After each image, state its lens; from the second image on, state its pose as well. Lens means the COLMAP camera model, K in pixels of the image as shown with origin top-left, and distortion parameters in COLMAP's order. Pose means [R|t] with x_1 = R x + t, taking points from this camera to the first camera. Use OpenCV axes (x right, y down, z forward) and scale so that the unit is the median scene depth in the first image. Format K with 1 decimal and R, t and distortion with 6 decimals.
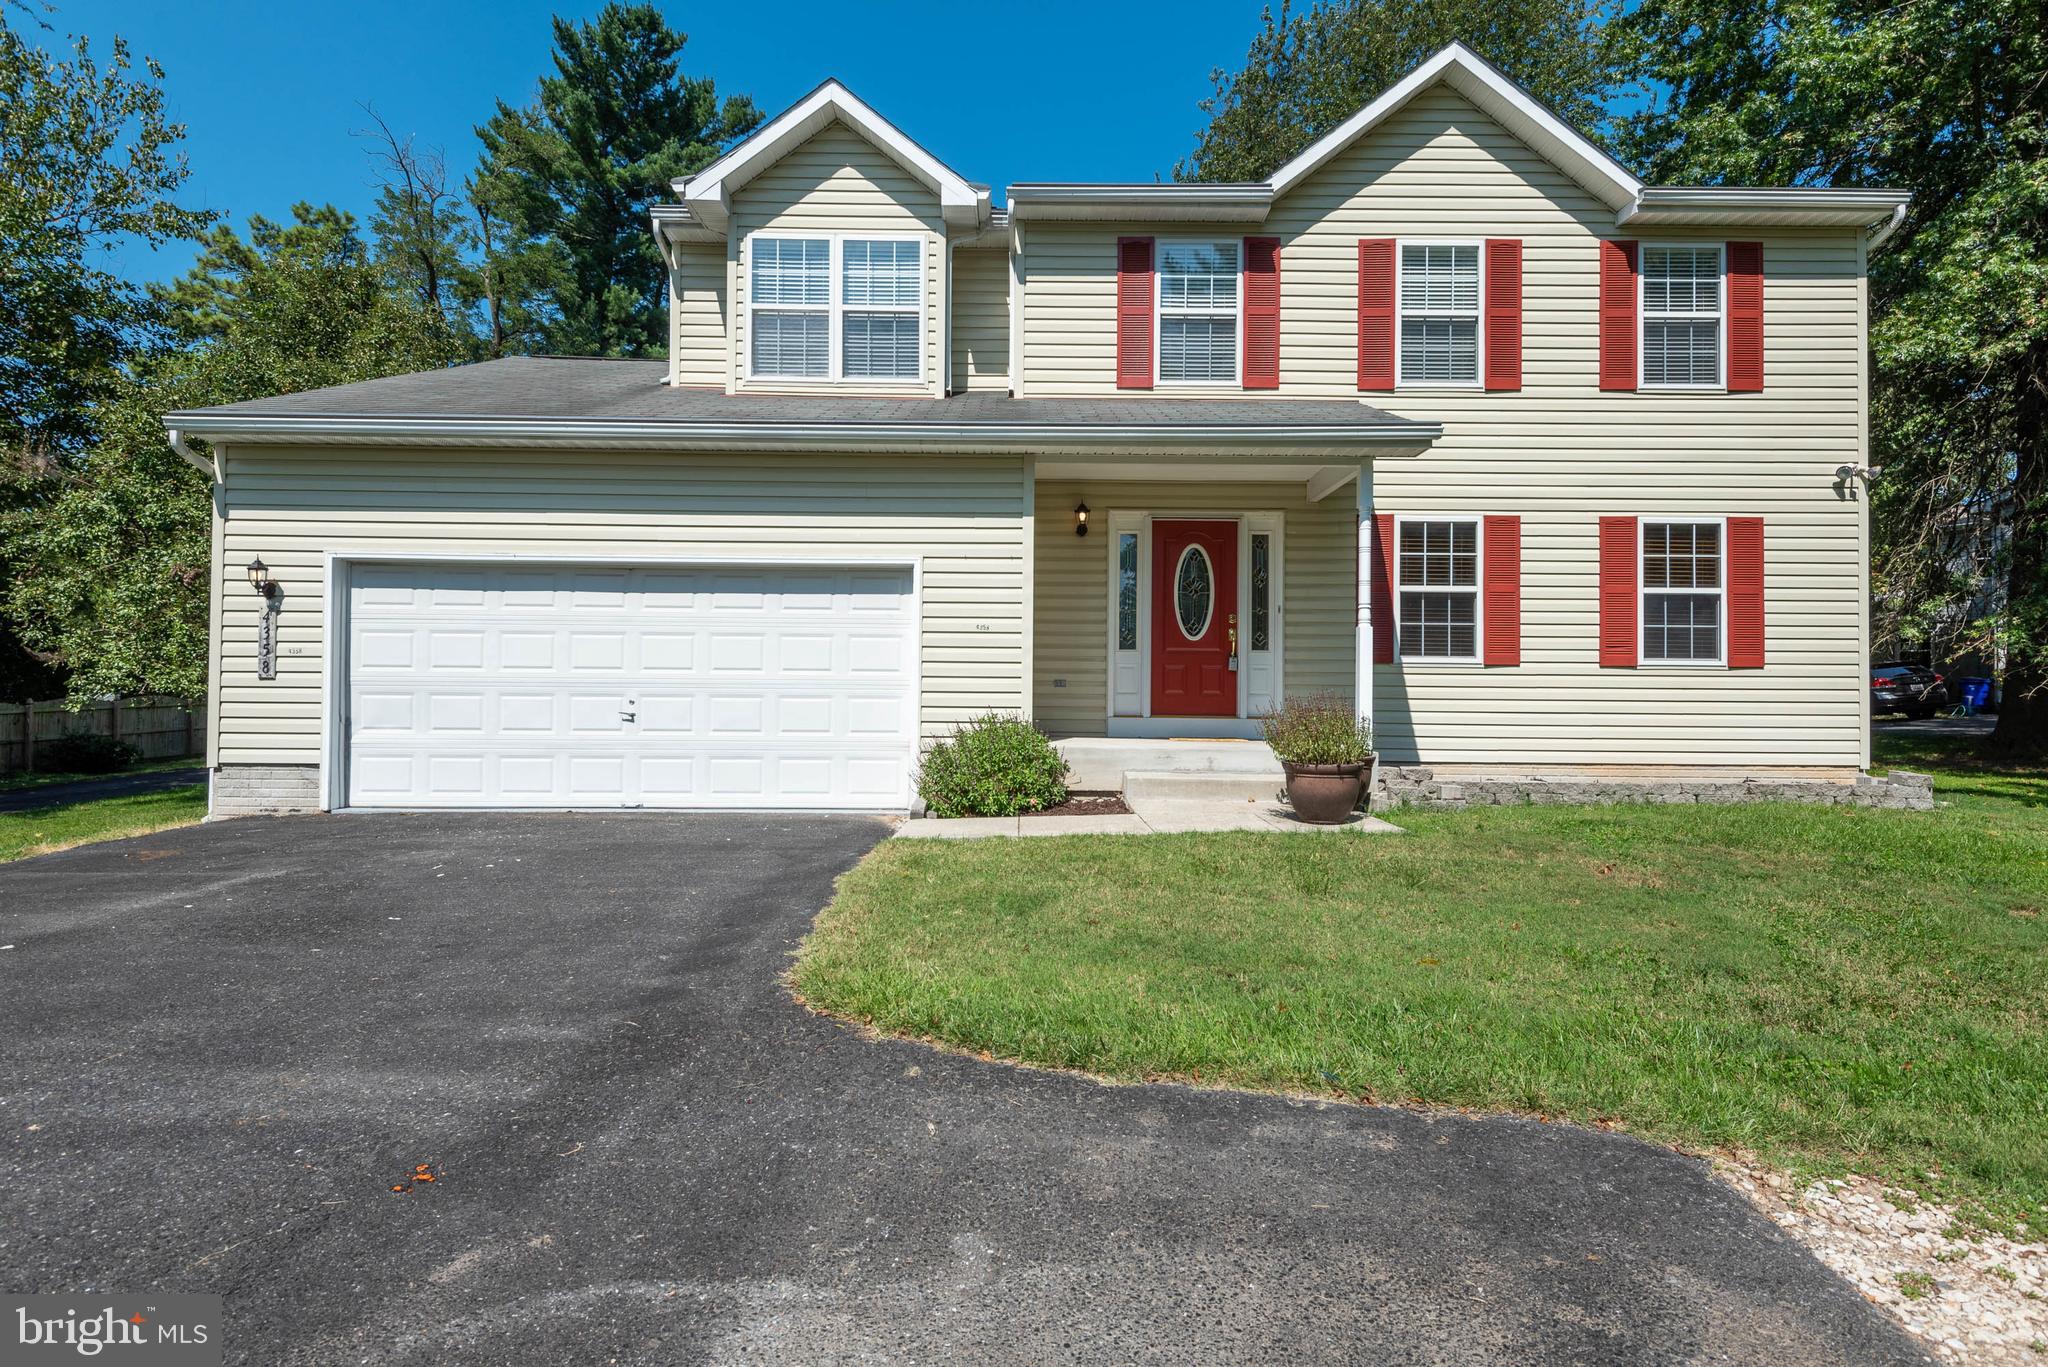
lens RADIAL K [[1016.2, 0, 1024.0], [0, 1016.2, 683.5], [0, 0, 1]] dist [0.040500, -0.033223]
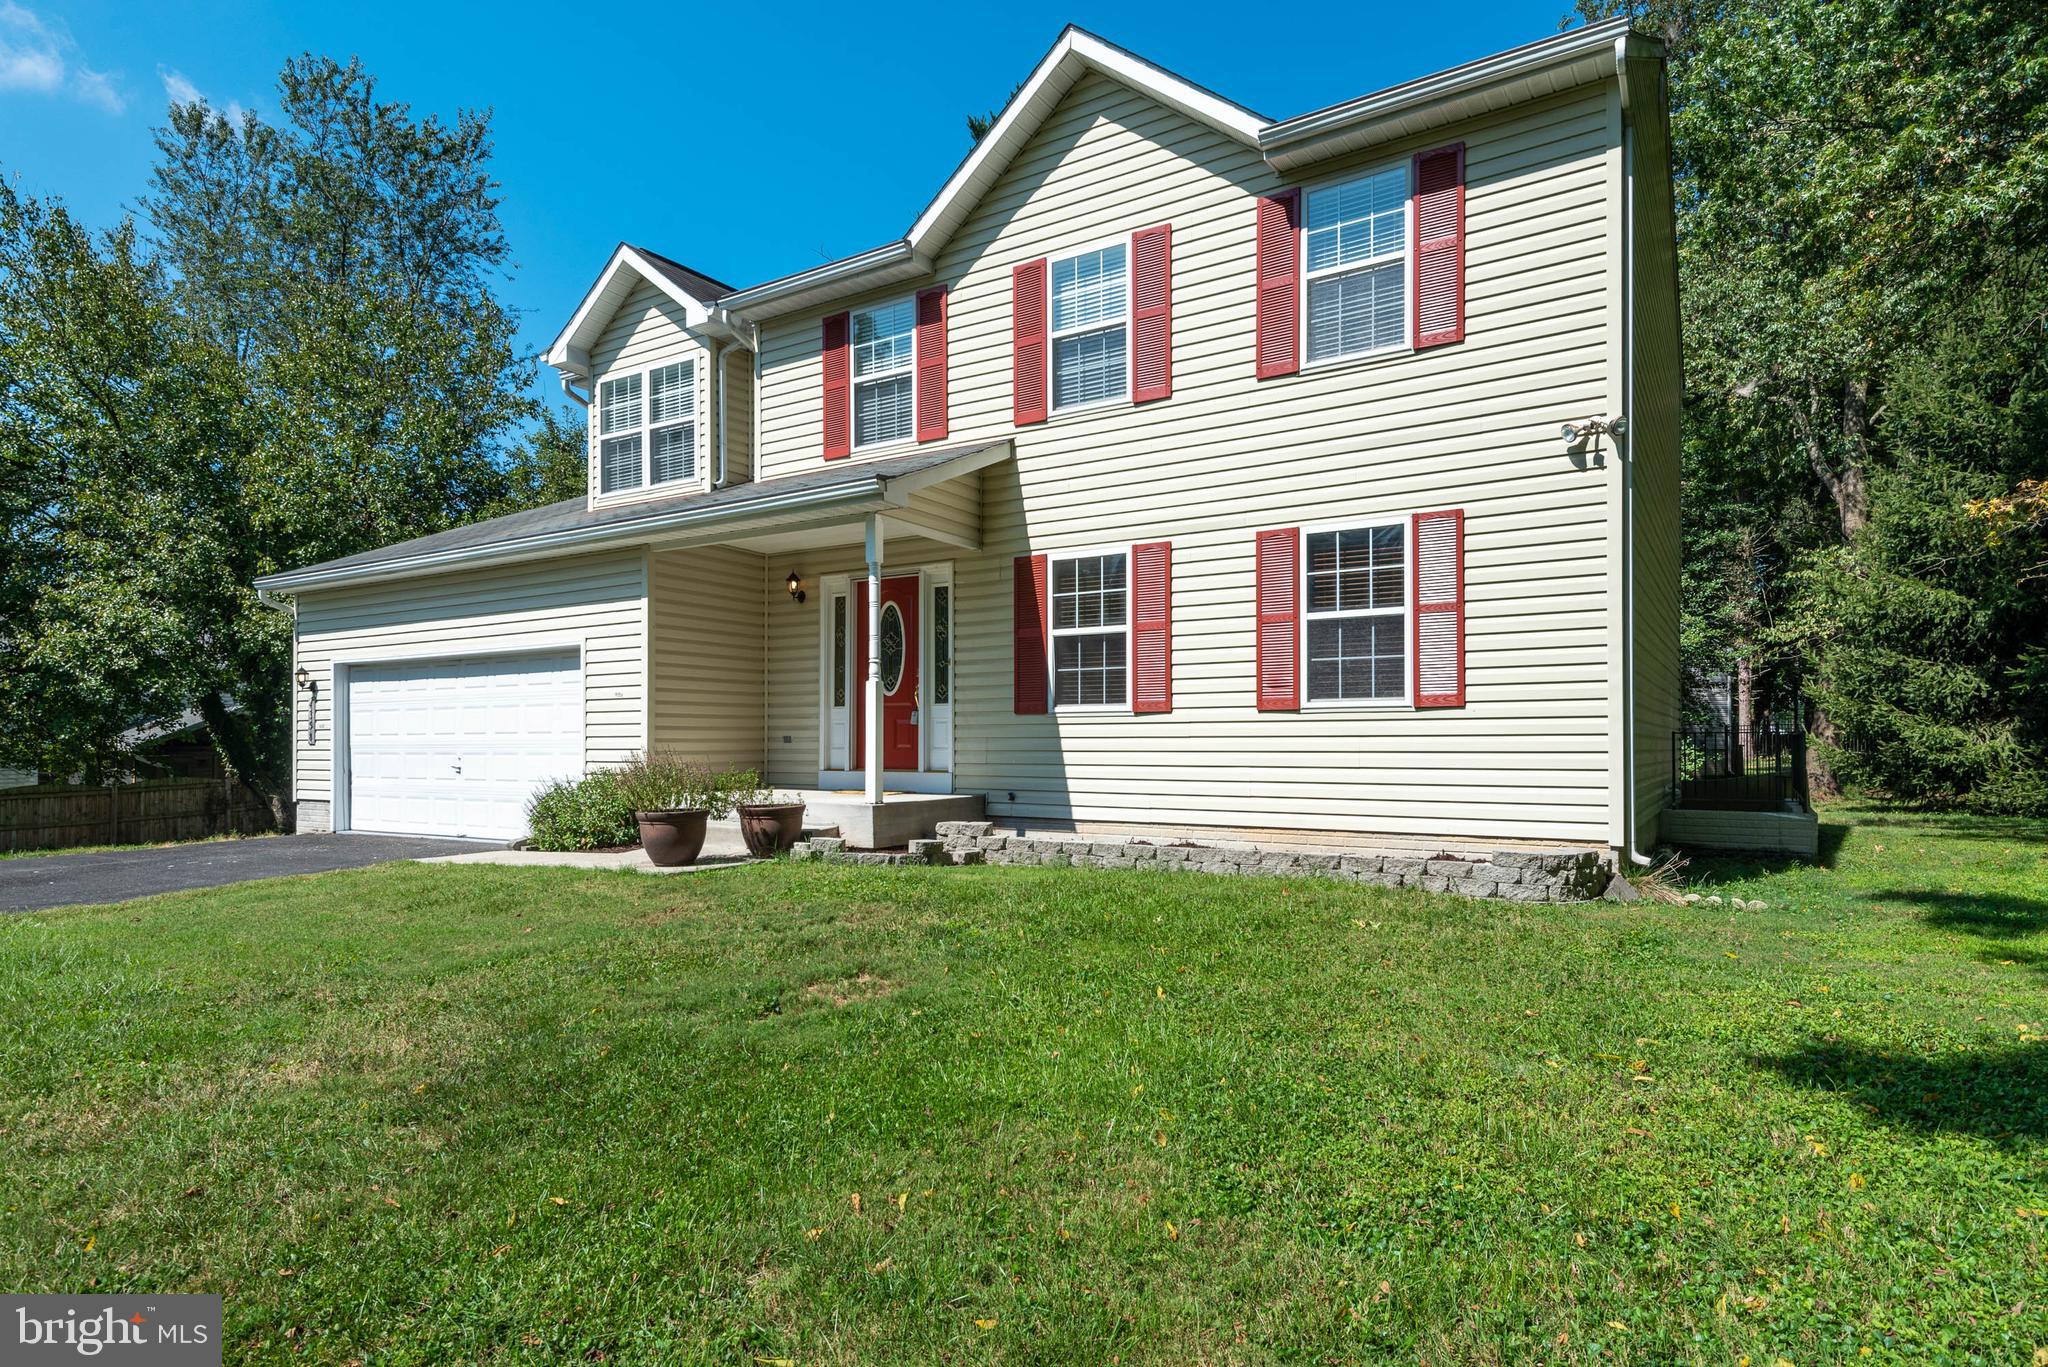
lens RADIAL K [[1139.9, 0, 1019.7], [0, 1139.9, 742.8], [0, 0, 1]] dist [0.029014, -0.000115]
pose [[0.836756, -0.011525, -0.547455, 0.910026], [0.015129, 0.999883, 0.002075, 0.004375], [0.547367, -0.010019, 0.836832, 0.112653]]
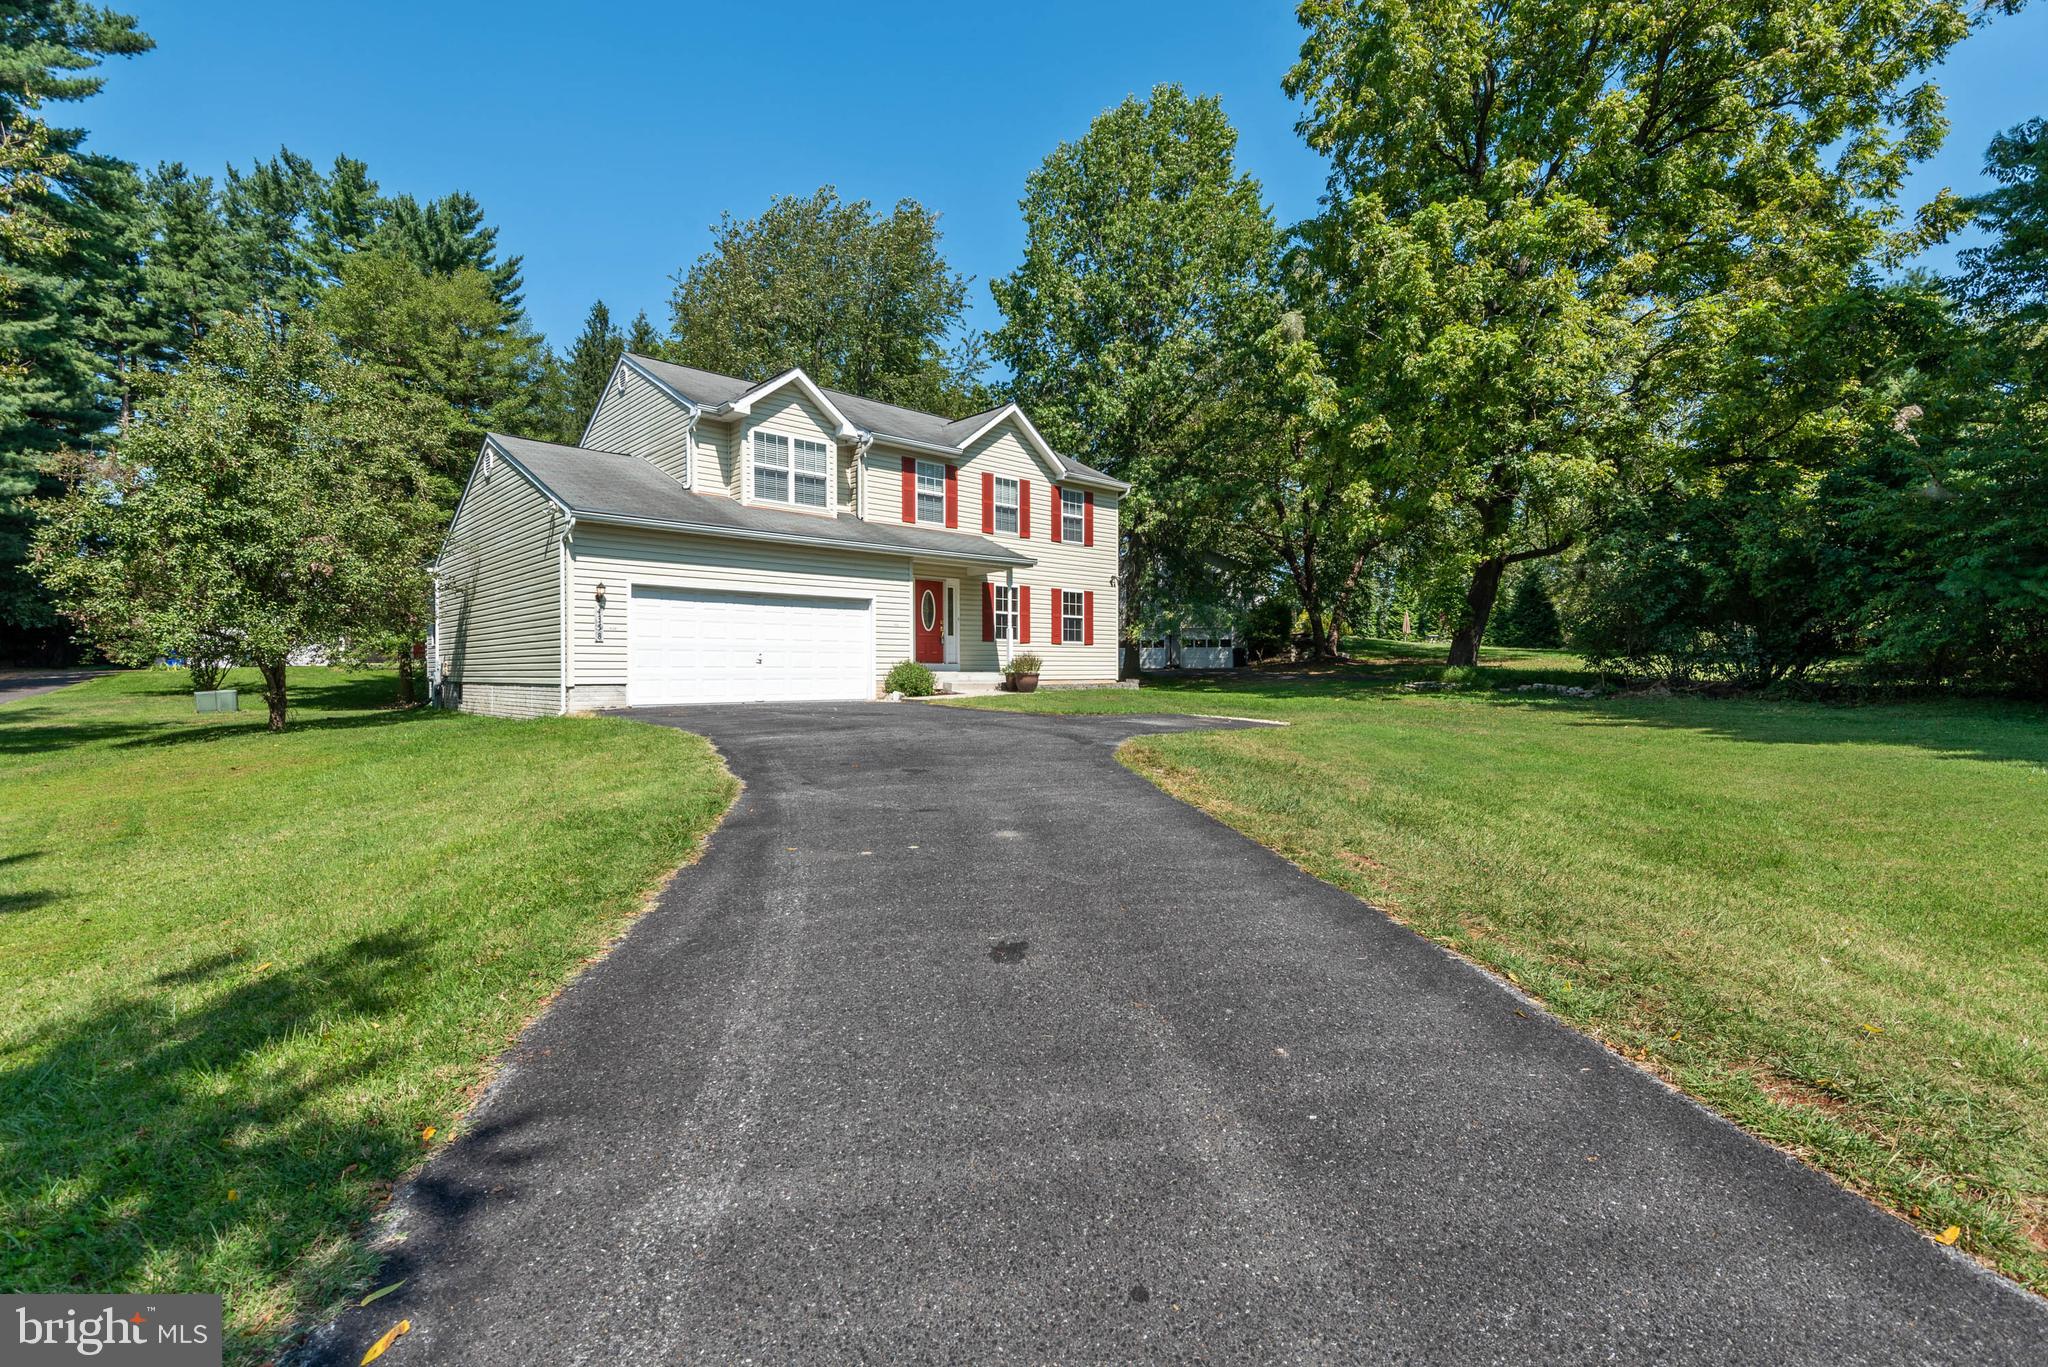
lens RADIAL K [[908.1, 0, 1024.0], [0, 908.1, 683.5], [0, 0, 1]] dist [0.059720, -0.040839]
pose [[0.745006, -0.017949, 0.666816, -1.091398], [-0.001632, 0.999586, 0.028729, 0.019285], [-0.667056, -0.022491, 0.744668, -0.736162]]
